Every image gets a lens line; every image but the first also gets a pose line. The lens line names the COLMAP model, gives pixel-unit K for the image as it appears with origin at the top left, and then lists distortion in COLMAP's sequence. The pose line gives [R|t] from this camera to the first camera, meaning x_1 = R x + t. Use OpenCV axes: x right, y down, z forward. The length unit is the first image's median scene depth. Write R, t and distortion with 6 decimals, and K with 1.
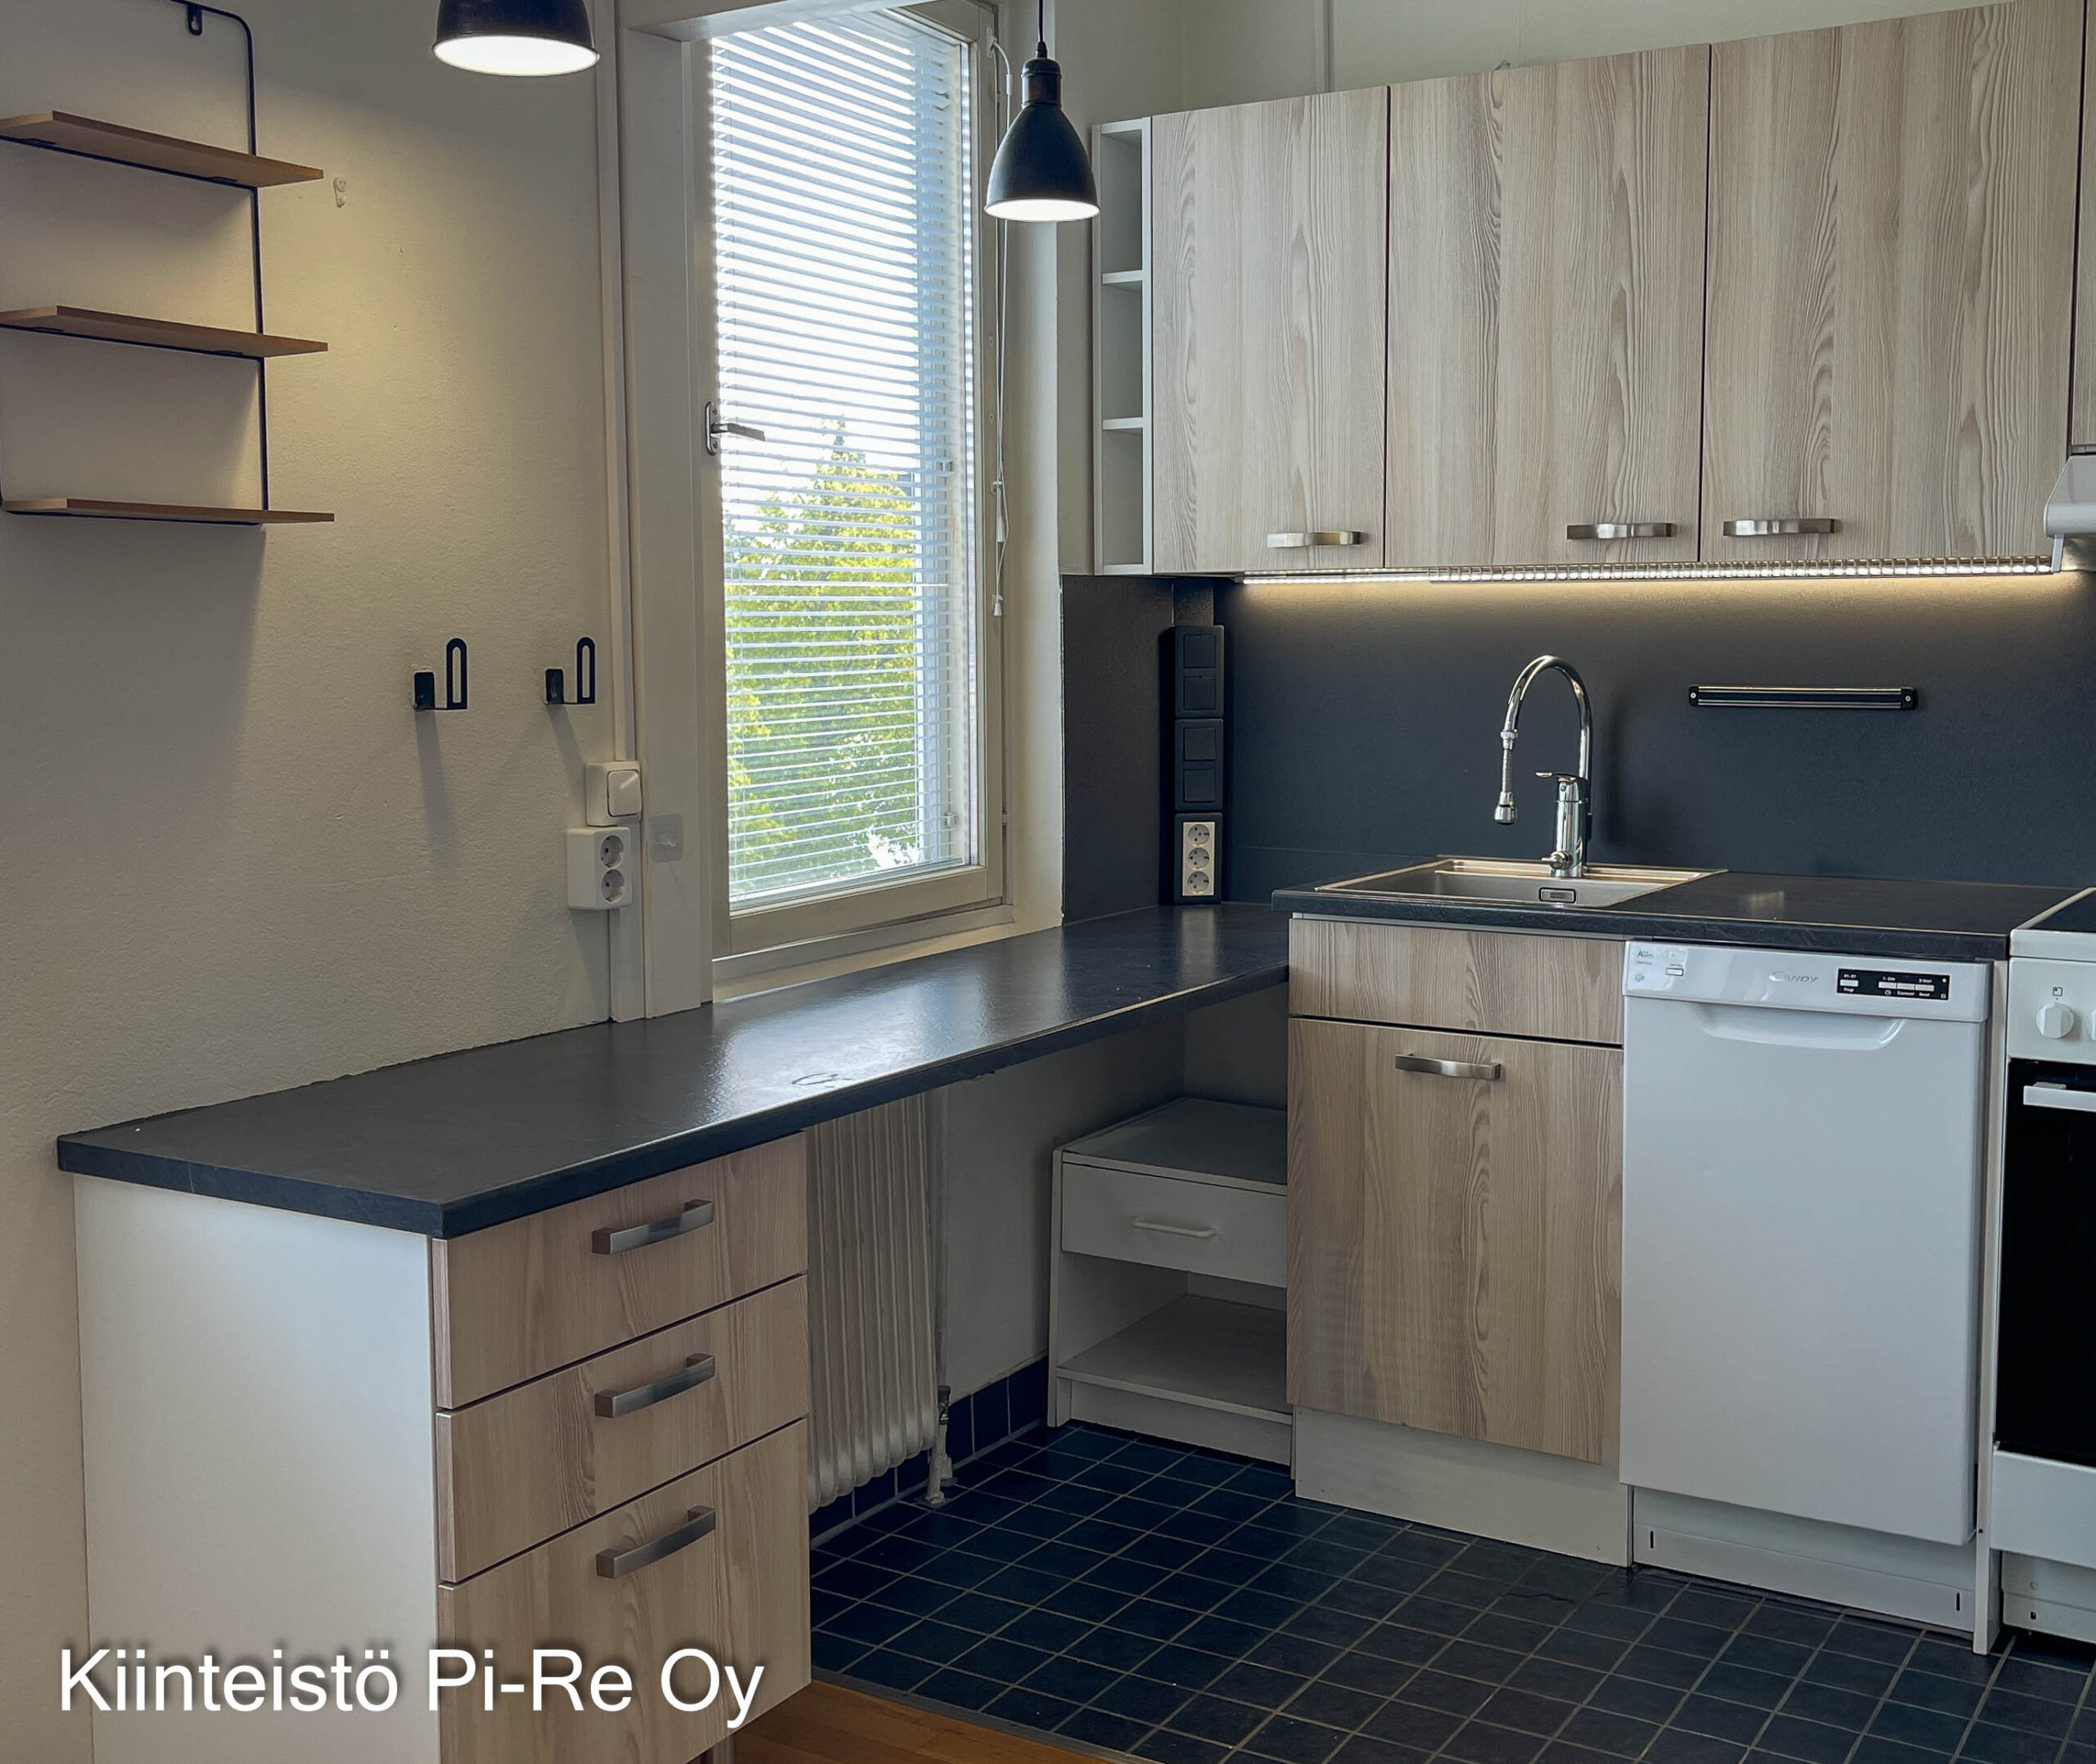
lens RADIAL K [[2326.3, 0, 1119.1], [0, 2326.3, 845.1], [0, 0, 1]] dist [0.044783, 0.000000]
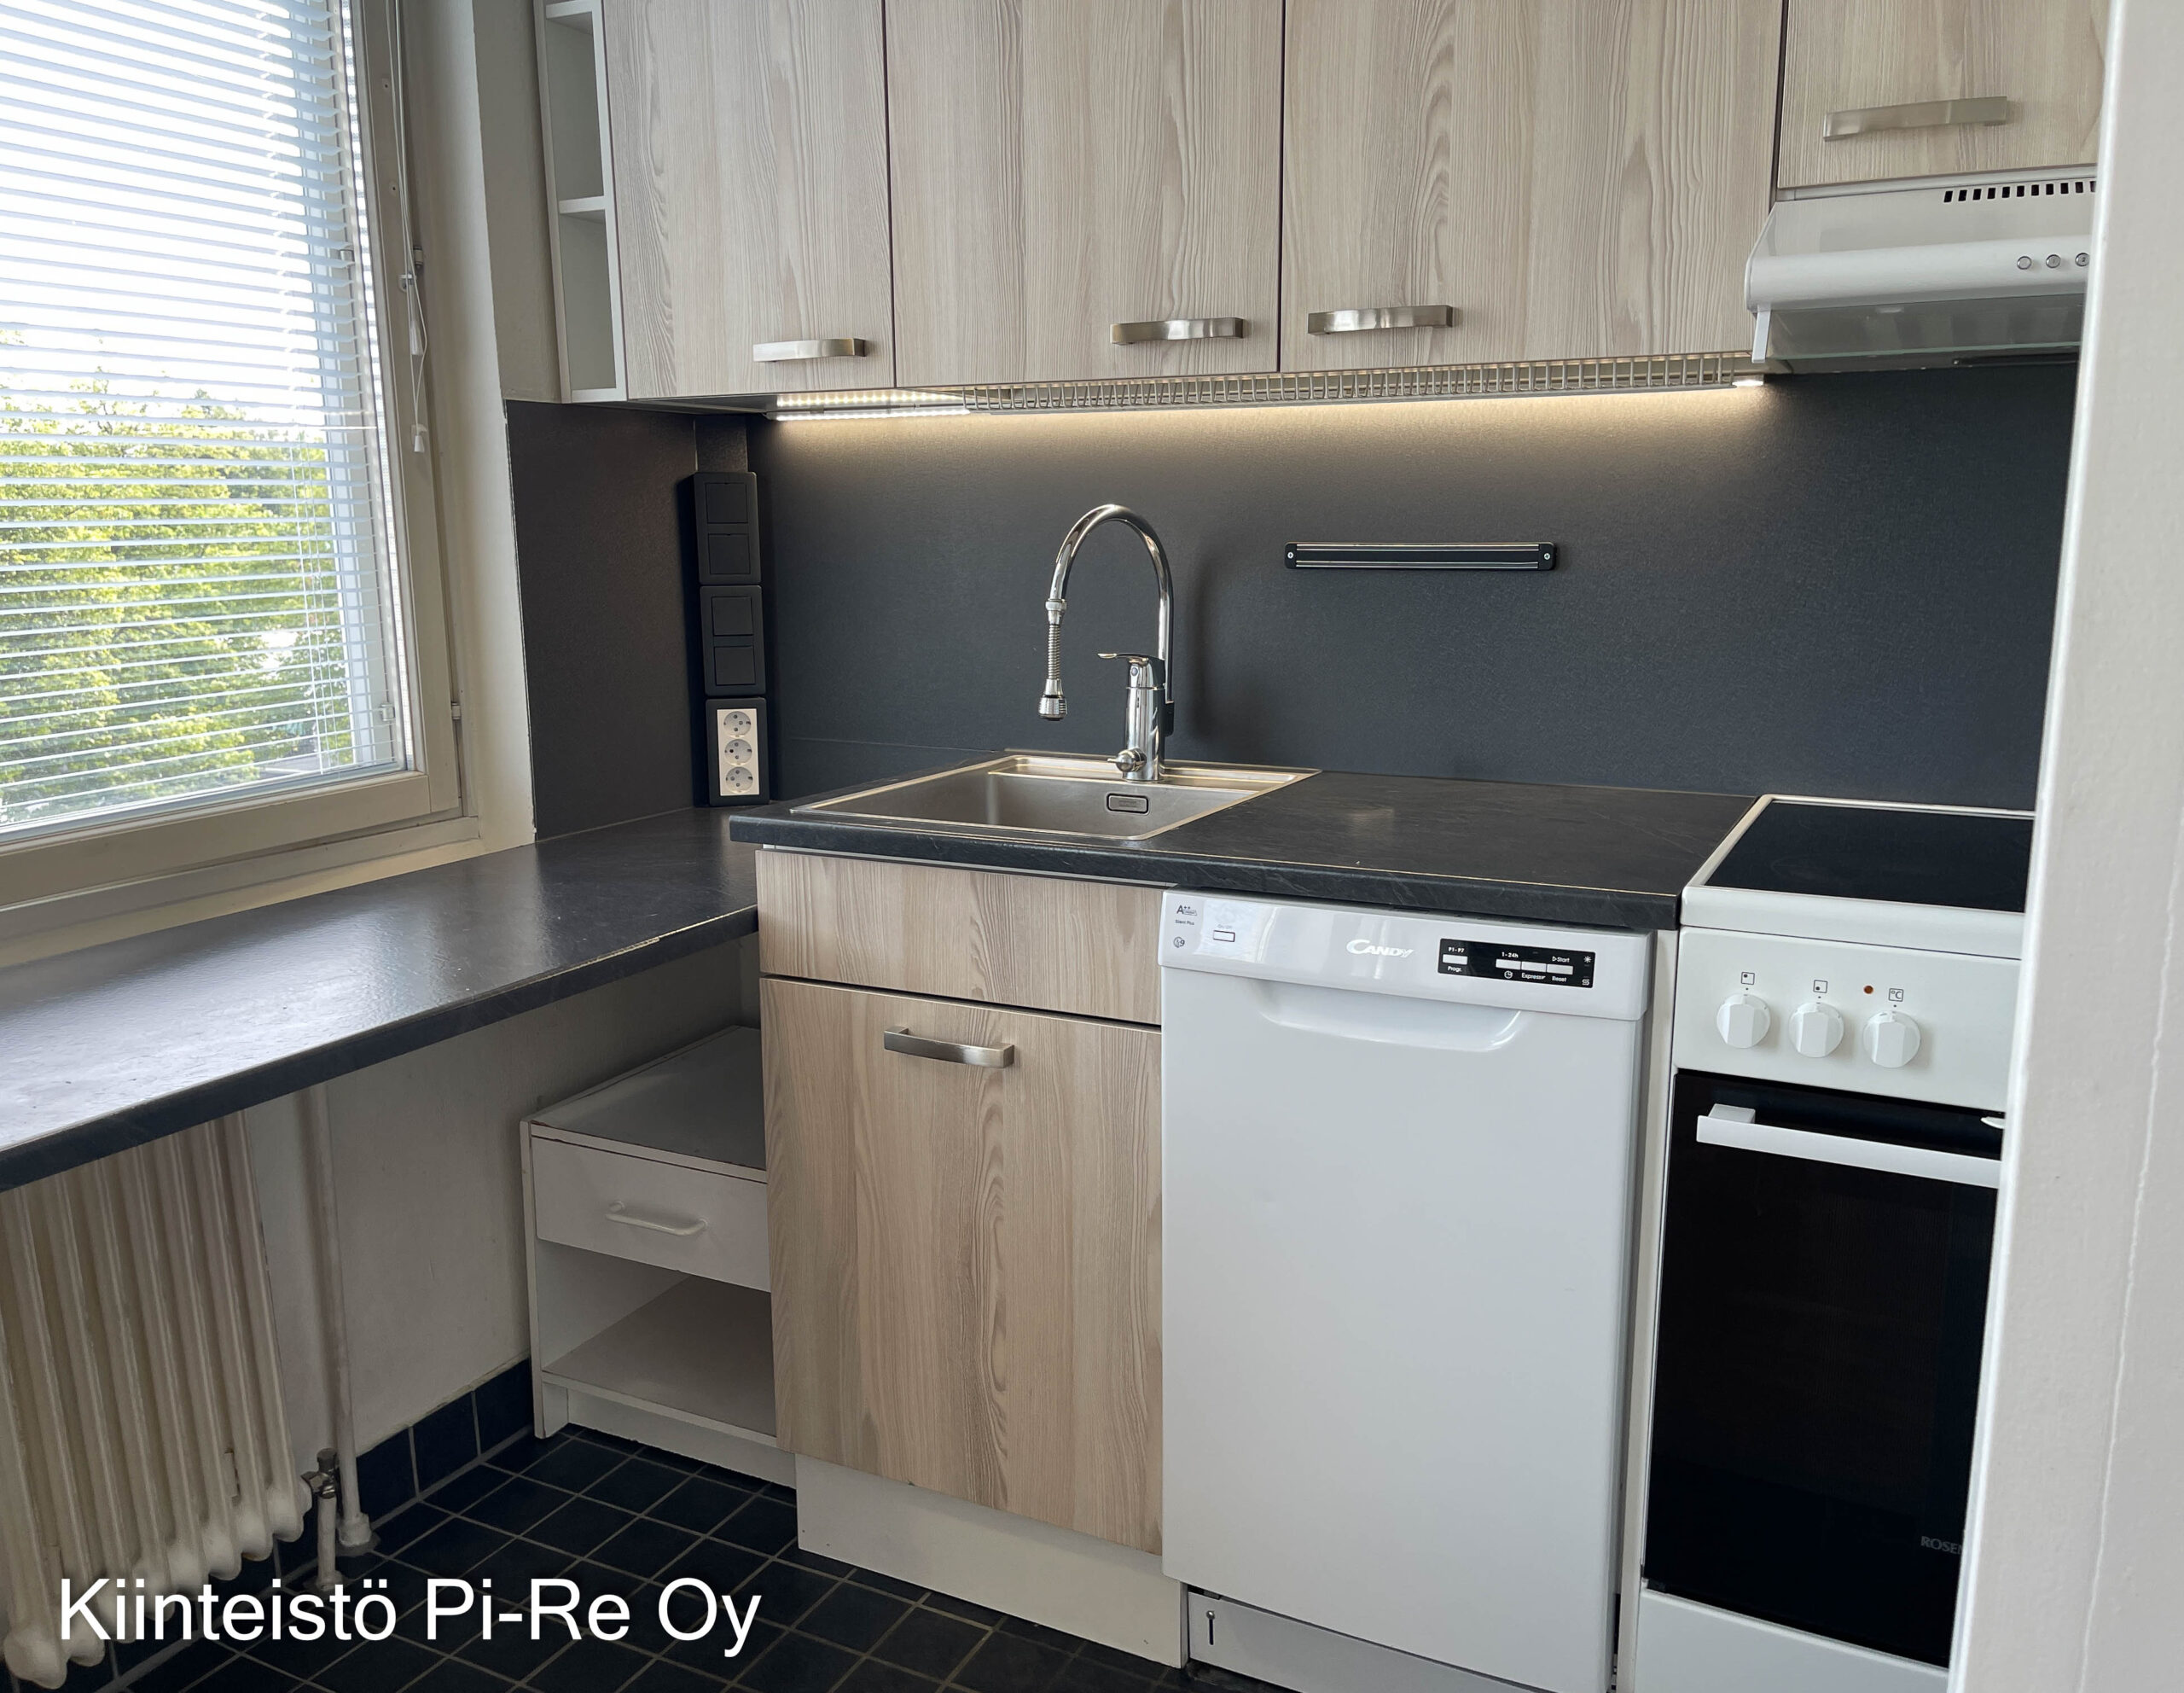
lens RADIAL K [[1718.3, 0, 1109.5], [0, 1718.3, 854.8], [0, 0, 1]] dist [0.059603, -0.060182]
pose [[0.997178, -0.016068, 0.073329, 0.149879], [0.008722, 0.995007, 0.099419, -0.022229], [-0.074561, -0.098499, 0.992340, 0.434780]]
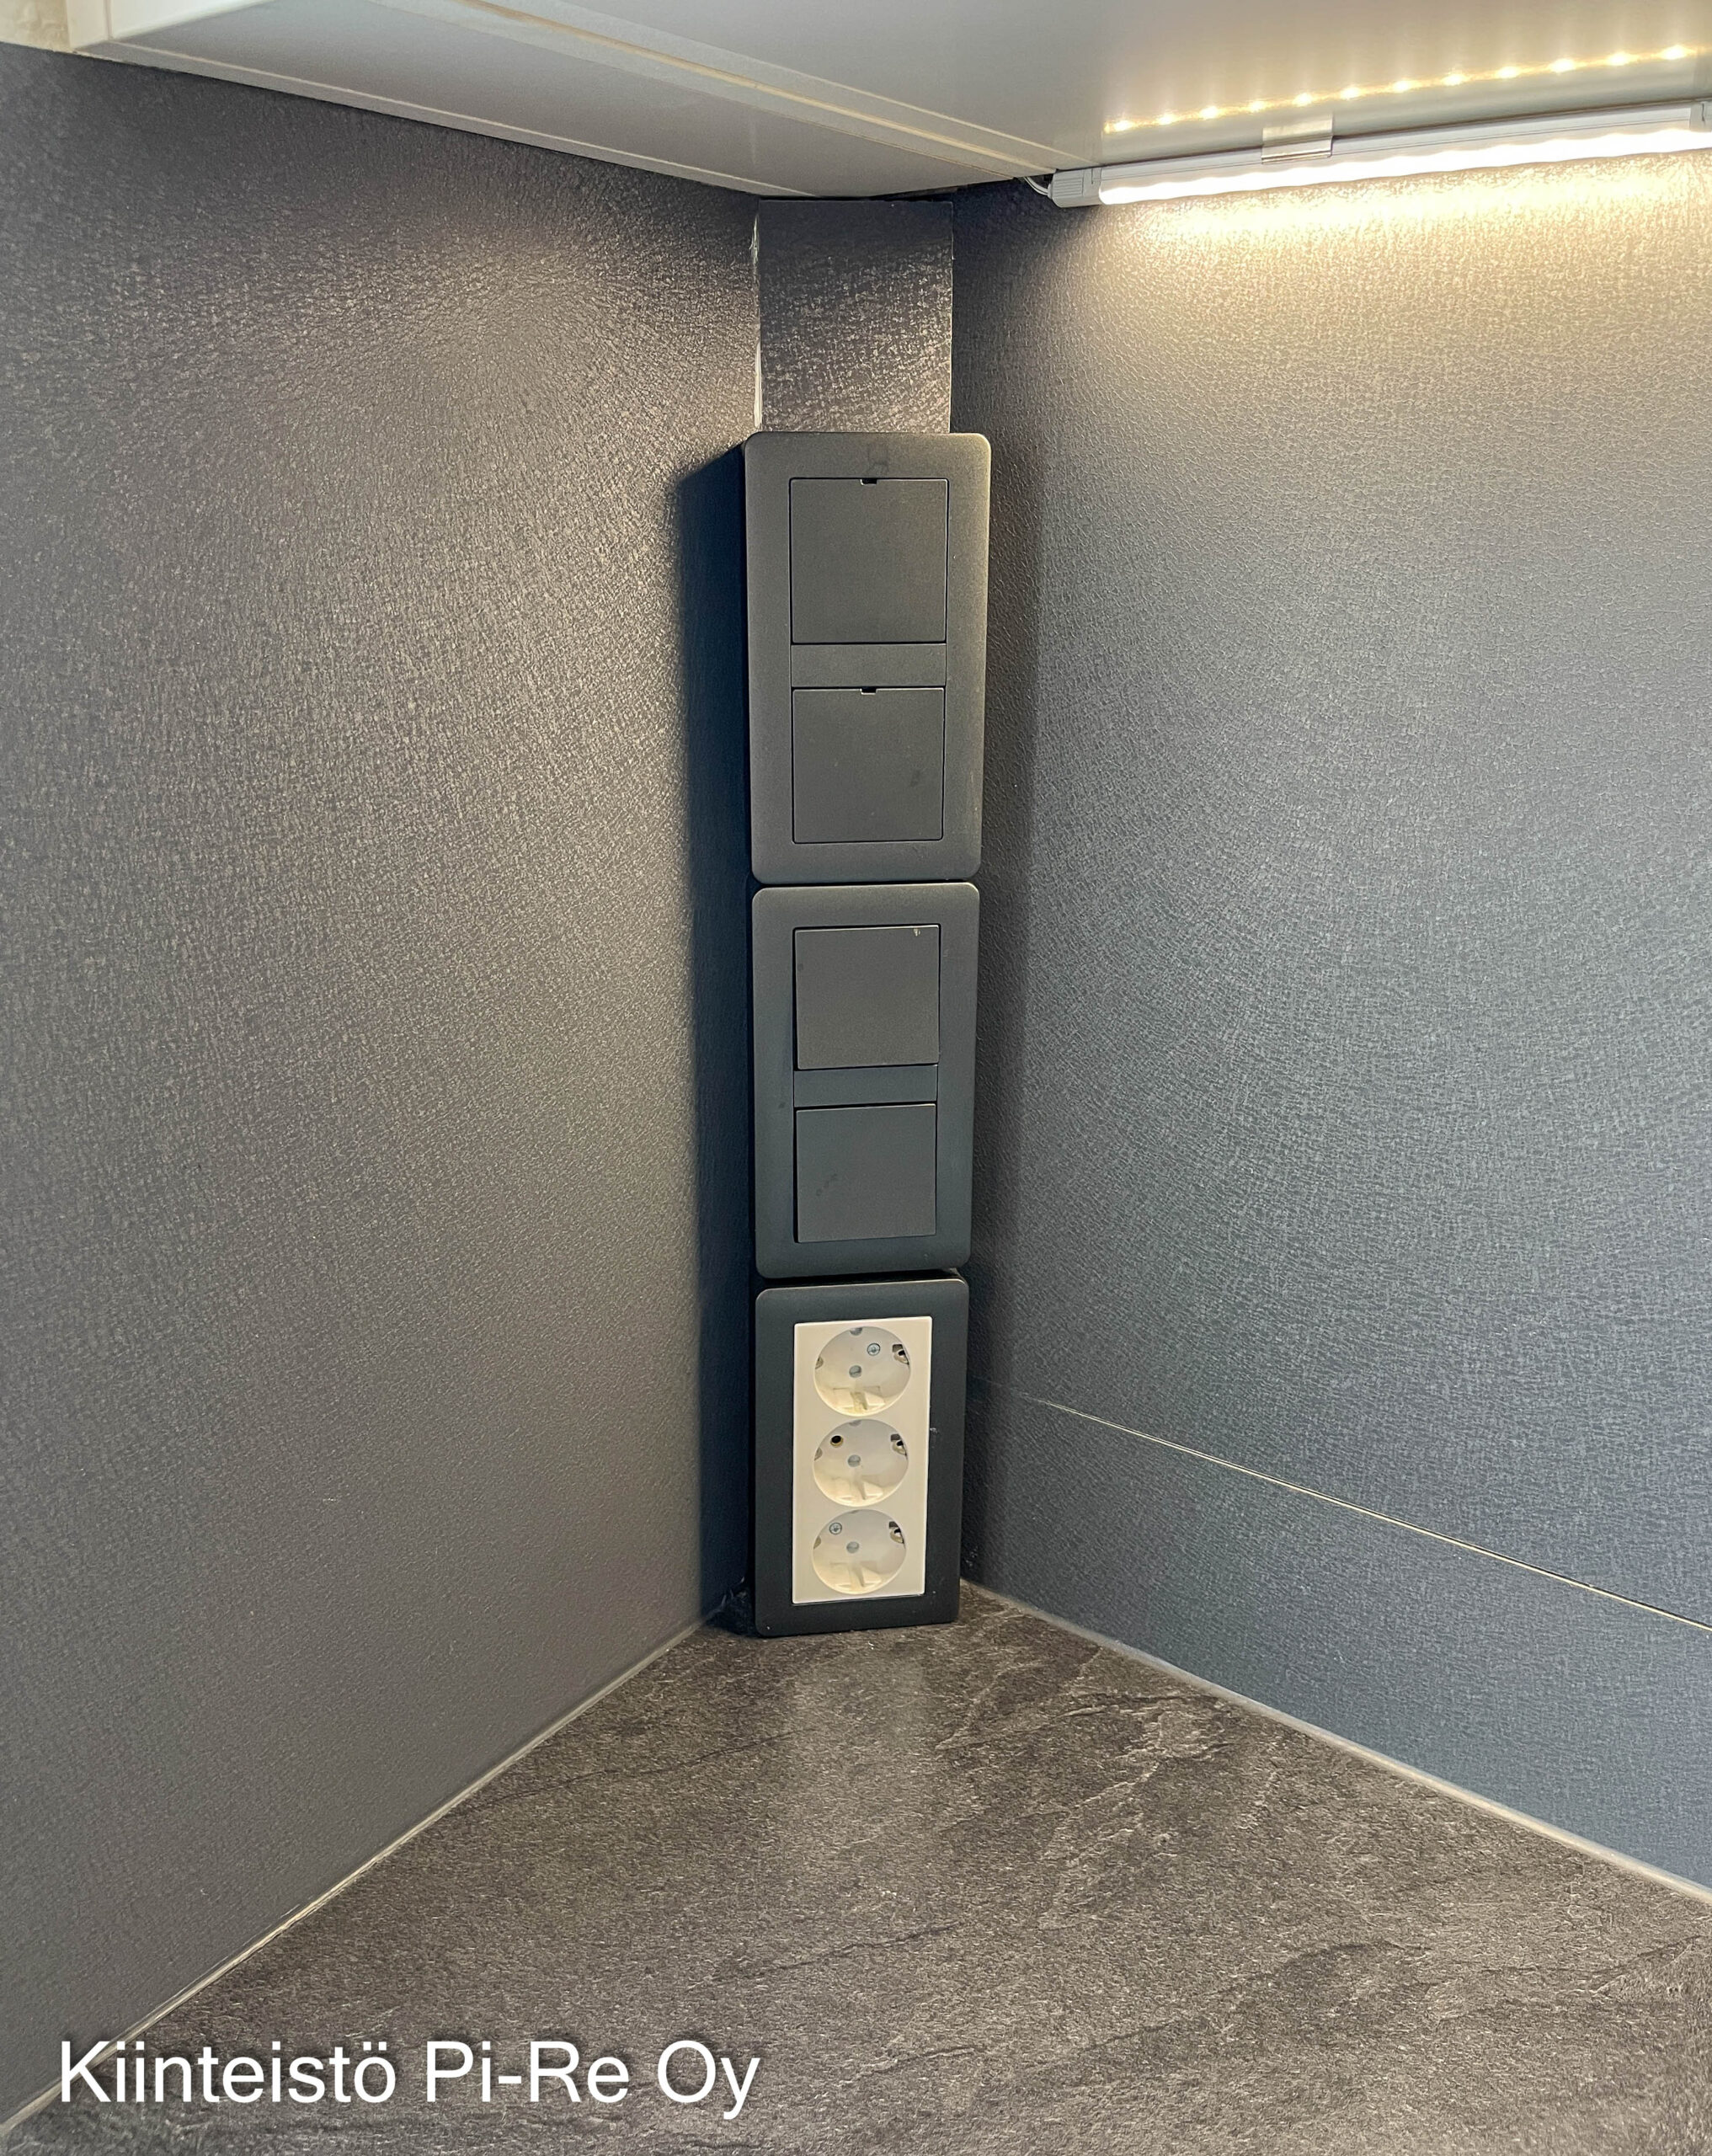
lens RADIAL K [[1826.4, 0, 860.0], [0, 1826.4, 1069.4], [0, 0, 1]] dist [0.065952, -0.001213]
pose [[0.996200, 0.031431, -0.081232, 0.058557], [-0.014880, 0.980324, 0.196836, -0.086030], [0.085820, -0.194879, 0.977066, 1.000367]]
